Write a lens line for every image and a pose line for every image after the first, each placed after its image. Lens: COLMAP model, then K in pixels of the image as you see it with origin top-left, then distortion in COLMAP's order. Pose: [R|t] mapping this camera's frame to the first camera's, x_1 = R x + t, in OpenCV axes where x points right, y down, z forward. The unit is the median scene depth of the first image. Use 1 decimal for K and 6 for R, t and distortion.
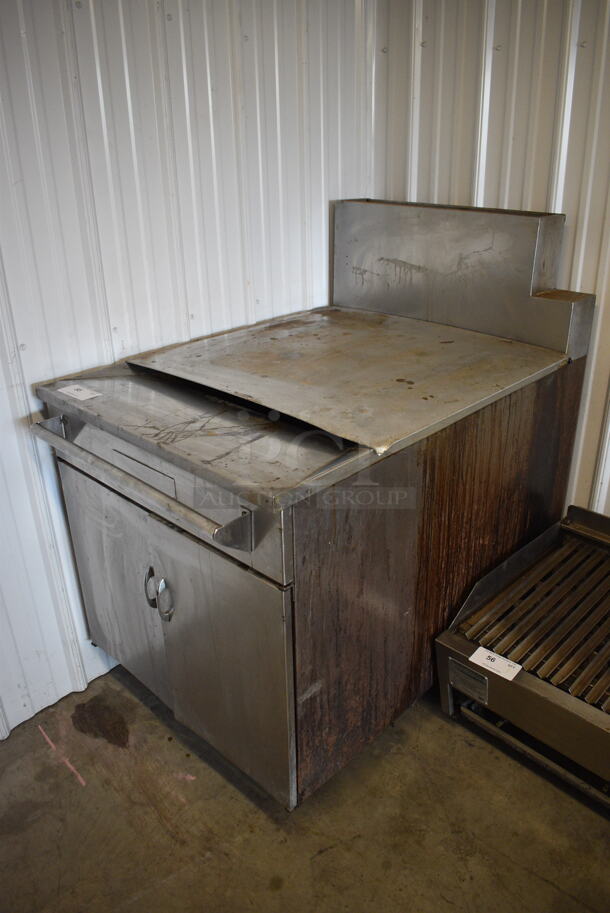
lens RADIAL K [[717.7, 0, 309.7], [0, 717.7, 457.8], [0, 0, 1]] dist [-0.120044, 0.013908]
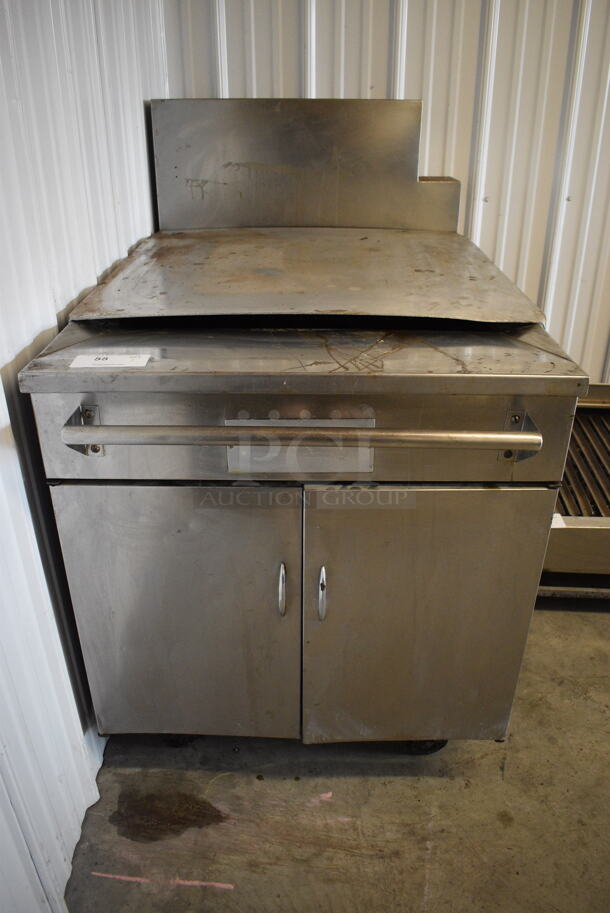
lens RADIAL K [[717.7, 0, 308.4], [0, 717.7, 466.0], [0, 0, 1]] dist [-0.120044, 0.013908]
pose [[0.734572, -0.315904, 0.600507, -0.578573], [0.275094, 0.947667, 0.162021, -0.053214], [-0.620264, 0.046180, 0.783033, 0.359374]]
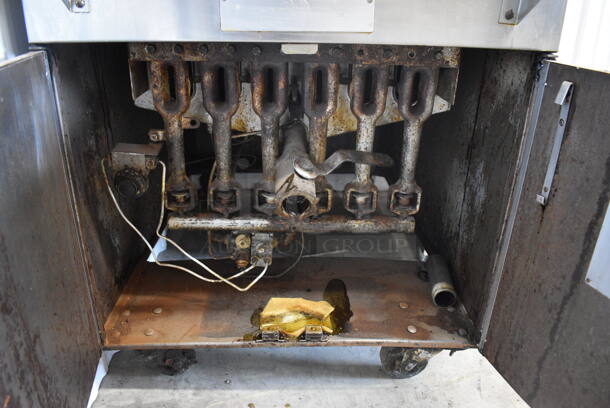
lens RADIAL K [[479.5, 0, 300.5], [0, 479.5, 201.6], [0, 0, 1]] dist [-0.120044, 0.013908]
pose [[0.696946, -0.268641, 0.664905, -0.503924], [0.276394, 0.956176, 0.096609, 0.153645], [-0.661719, 0.116445, 0.740654, 0.584764]]
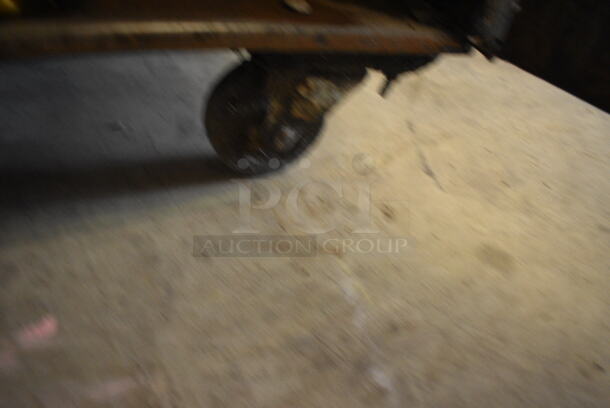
lens RADIAL K [[479.5, 0, 300.5], [0, 479.5, 200.6], [0, 0, 1]] dist [-0.120044, 0.013908]
pose [[0.340021, -0.560912, 0.754827, -0.246936], [0.269902, 0.827088, 0.493030, 0.371117], [-0.900855, 0.036089, 0.432618, 0.863795]]
